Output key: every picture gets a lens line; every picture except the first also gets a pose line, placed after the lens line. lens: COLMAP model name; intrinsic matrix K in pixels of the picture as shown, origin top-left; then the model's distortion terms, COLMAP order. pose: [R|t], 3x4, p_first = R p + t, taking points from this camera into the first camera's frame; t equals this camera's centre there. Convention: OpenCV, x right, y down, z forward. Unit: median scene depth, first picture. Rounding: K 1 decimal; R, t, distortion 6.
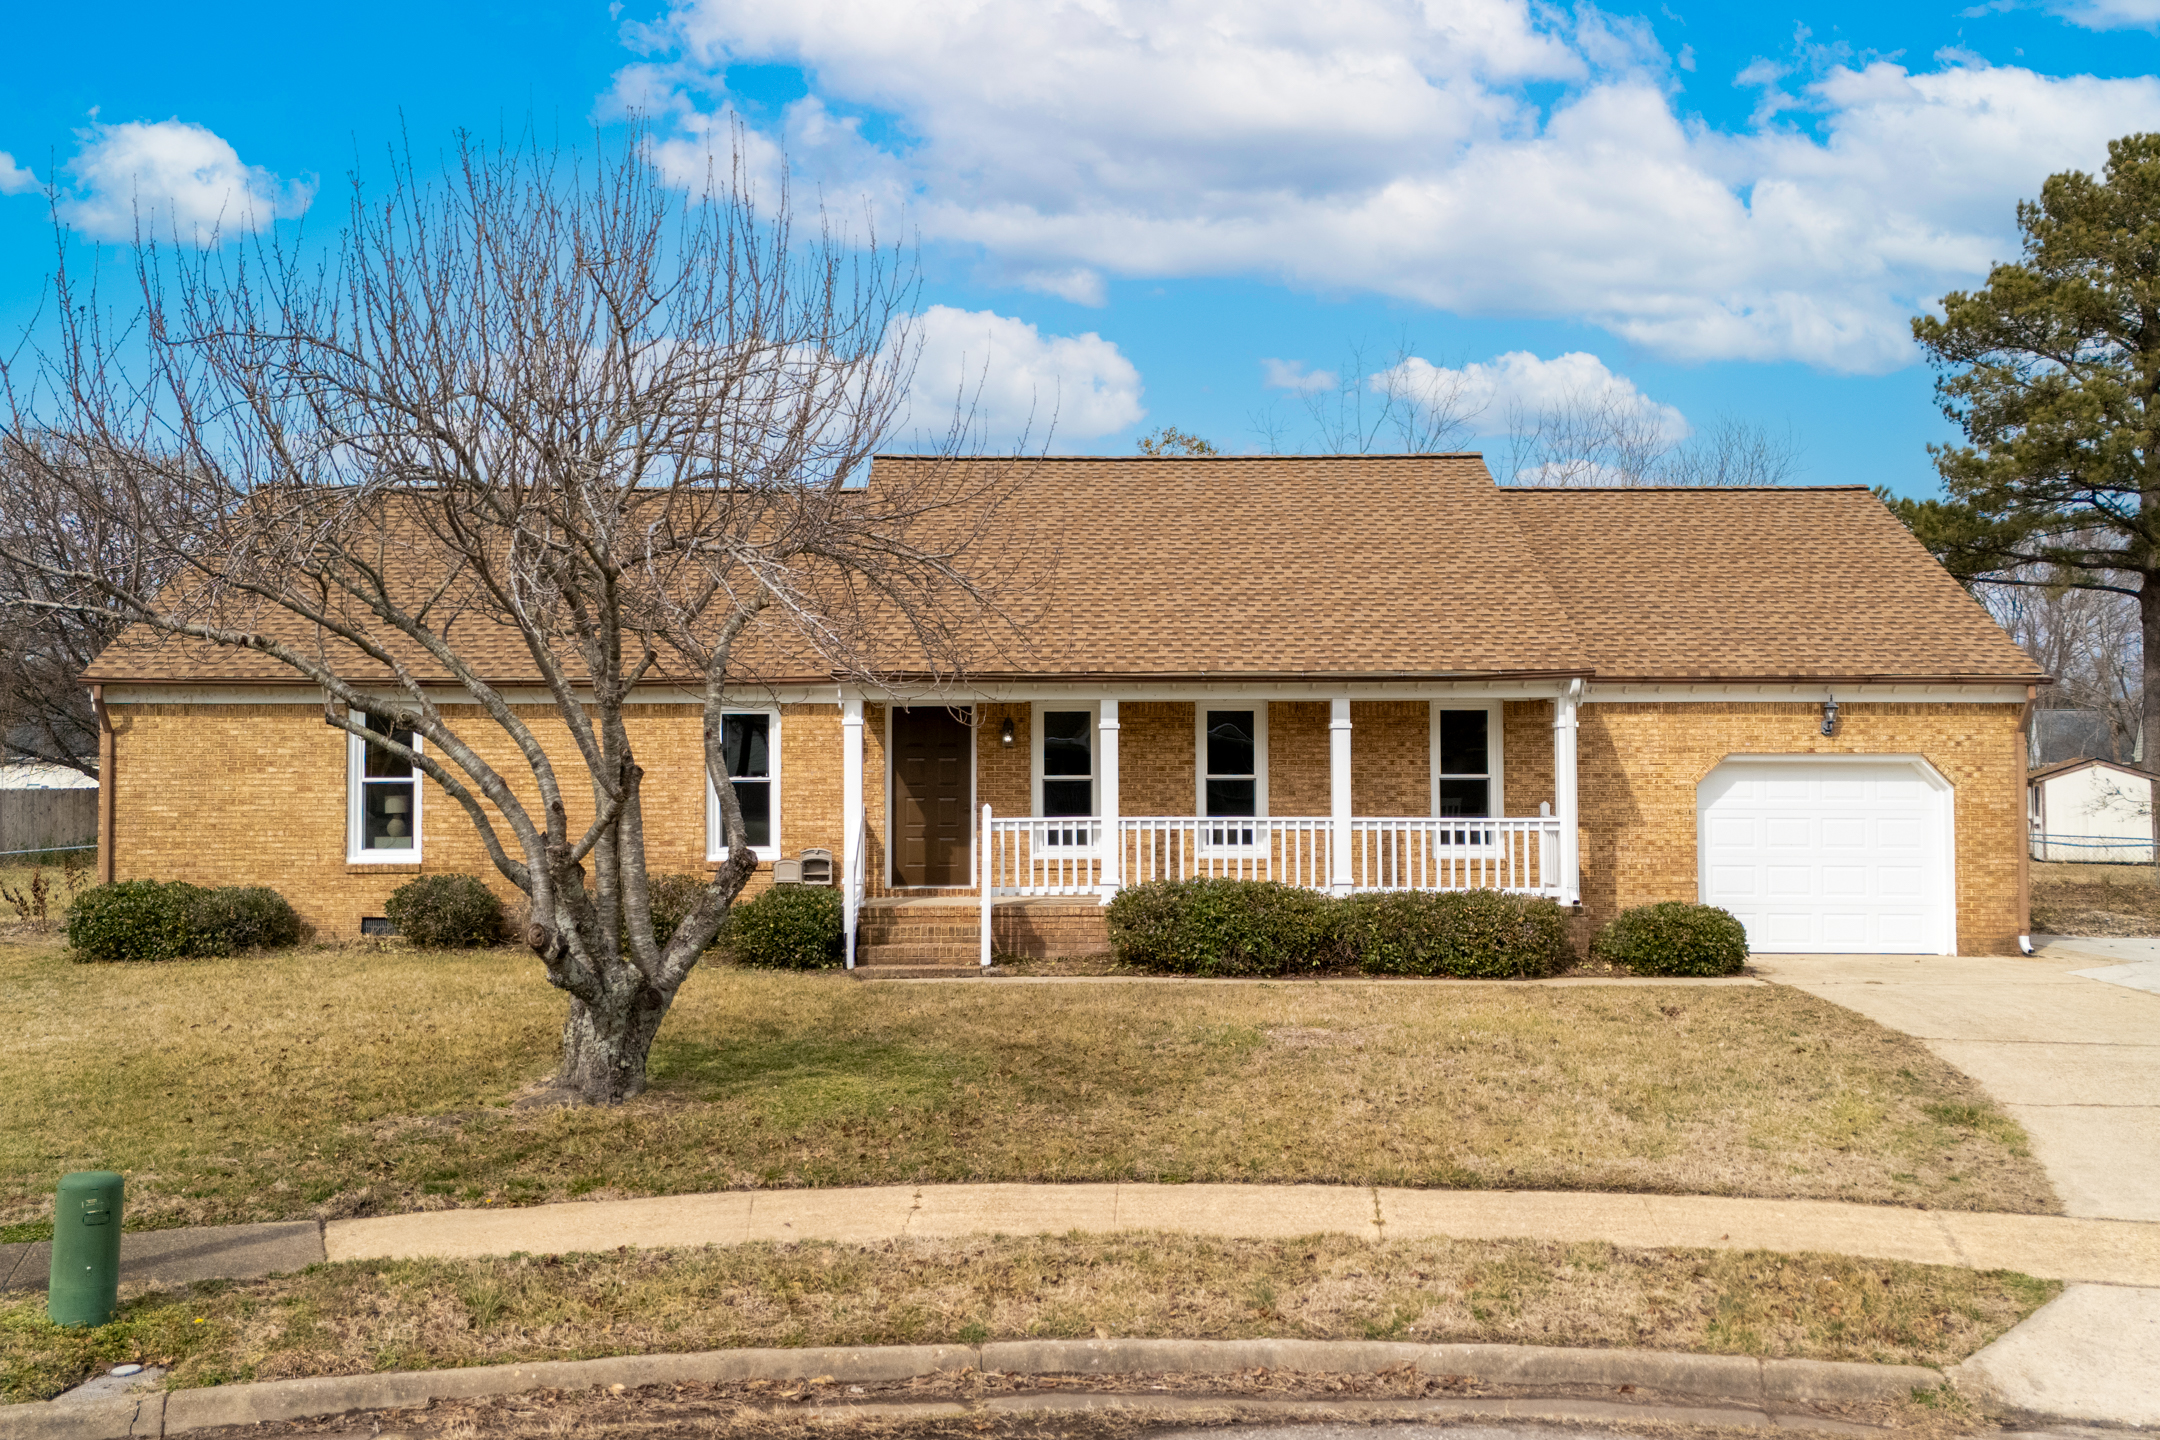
lens RADIAL K [[1466.0, 0, 1078.6], [0, 1466.0, 746.5], [0, 0, 1]] dist [0.047914, -0.038697]
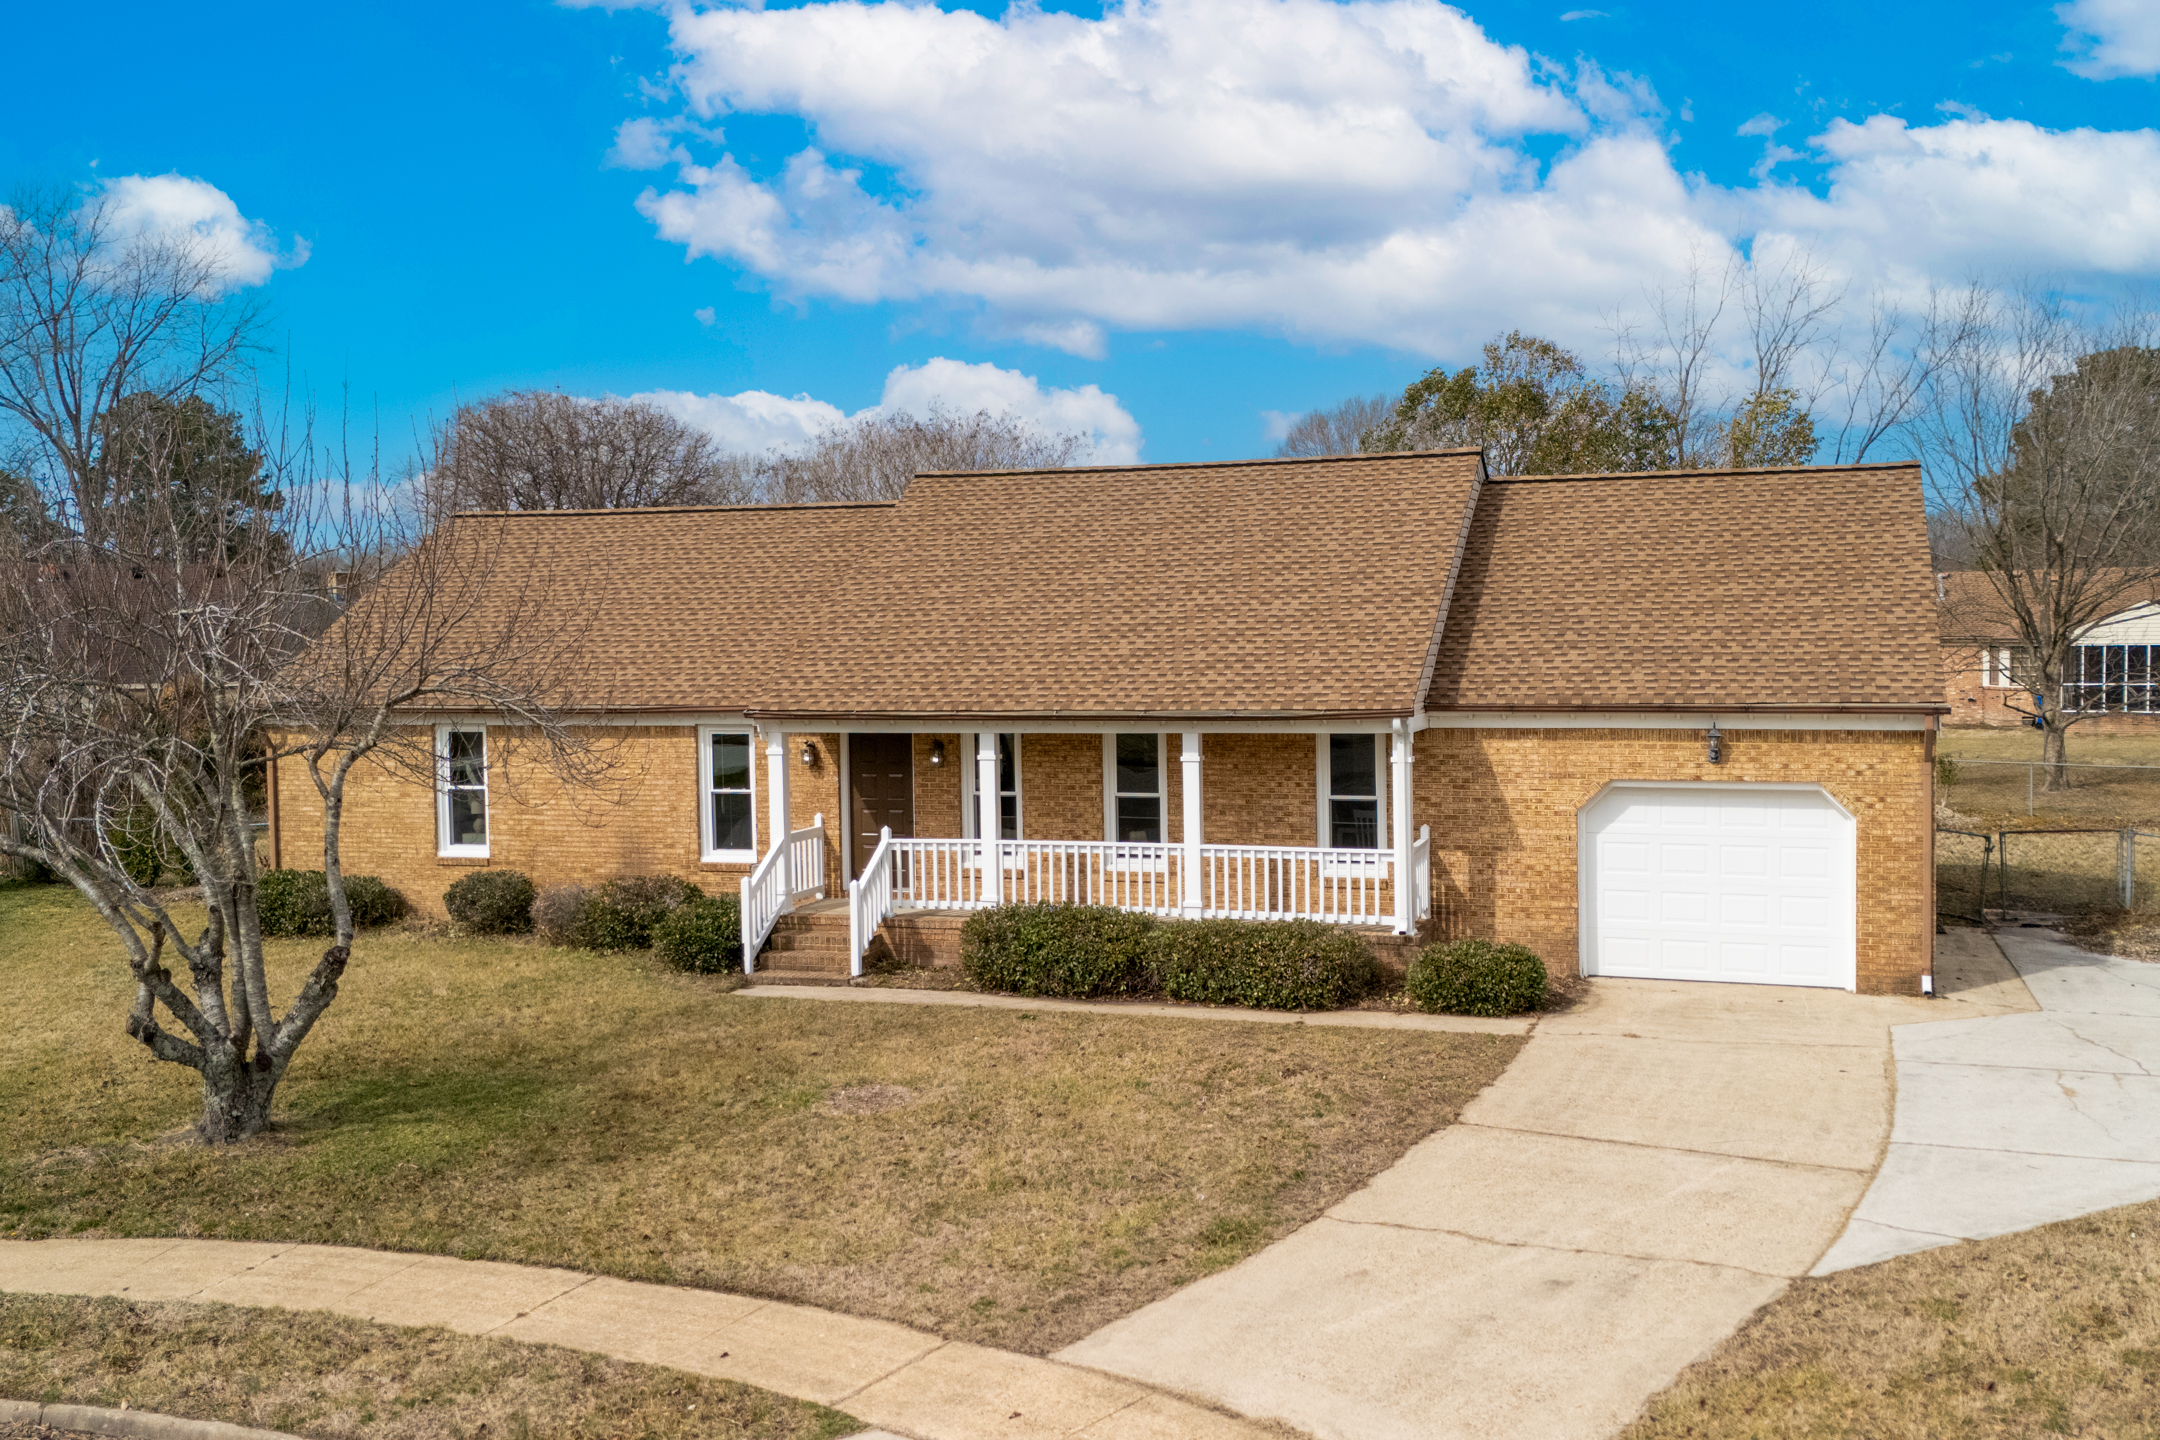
lens RADIAL K [[1469.2, 0, 1175.7], [0, 1469.2, 715.2], [0, 0, 1]] dist [0.056663, -0.036160]
pose [[0.970735, -0.000181, -0.240155, 0.395579], [0.012845, 0.998608, 0.051167, -0.093658], [0.239811, -0.052754, 0.969385, -0.030510]]
